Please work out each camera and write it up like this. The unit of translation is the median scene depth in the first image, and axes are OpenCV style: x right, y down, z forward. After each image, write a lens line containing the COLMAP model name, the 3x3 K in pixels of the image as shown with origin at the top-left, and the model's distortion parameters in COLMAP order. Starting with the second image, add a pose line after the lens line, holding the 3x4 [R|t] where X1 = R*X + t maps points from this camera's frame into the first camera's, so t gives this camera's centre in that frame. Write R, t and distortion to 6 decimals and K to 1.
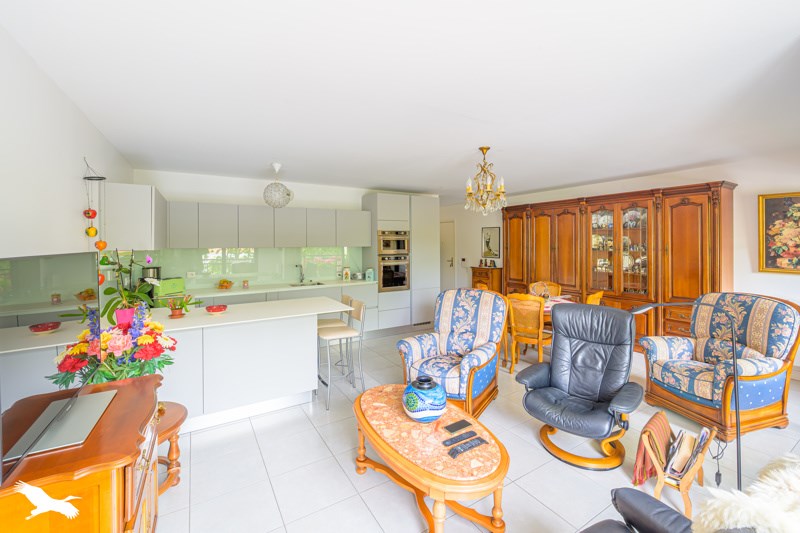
lens RADIAL K [[317.5, 0, 385.2], [0, 317.5, 242.3], [0, 0, 1]] dist [-0.000210, -0.000079]
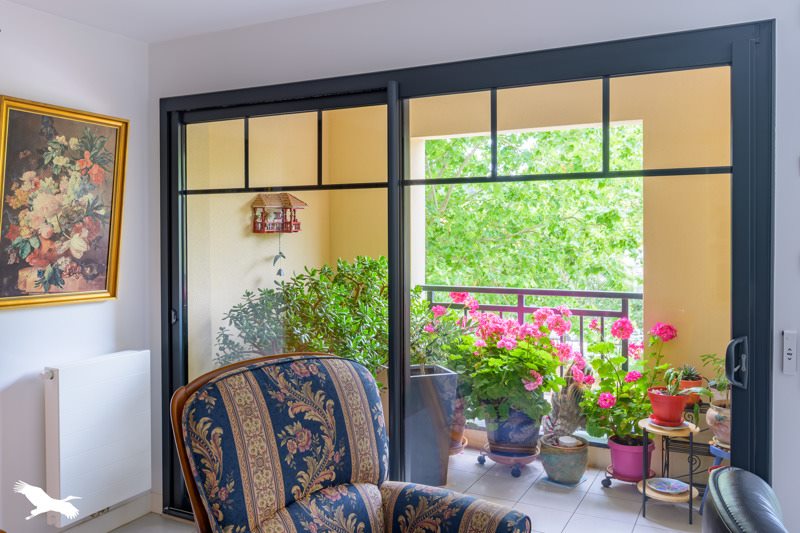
lens RADIAL K [[696.2, 0, 399.7], [0, 696.2, 262.1], [0, 0, 1]] dist [0.001840, 0.002368]
pose [[-0.517388, -0.032772, 0.855123, 0.274848], [0.004510, 0.999148, 0.041021, 0.008407], [-0.855739, 0.025080, -0.516800, 1.056200]]
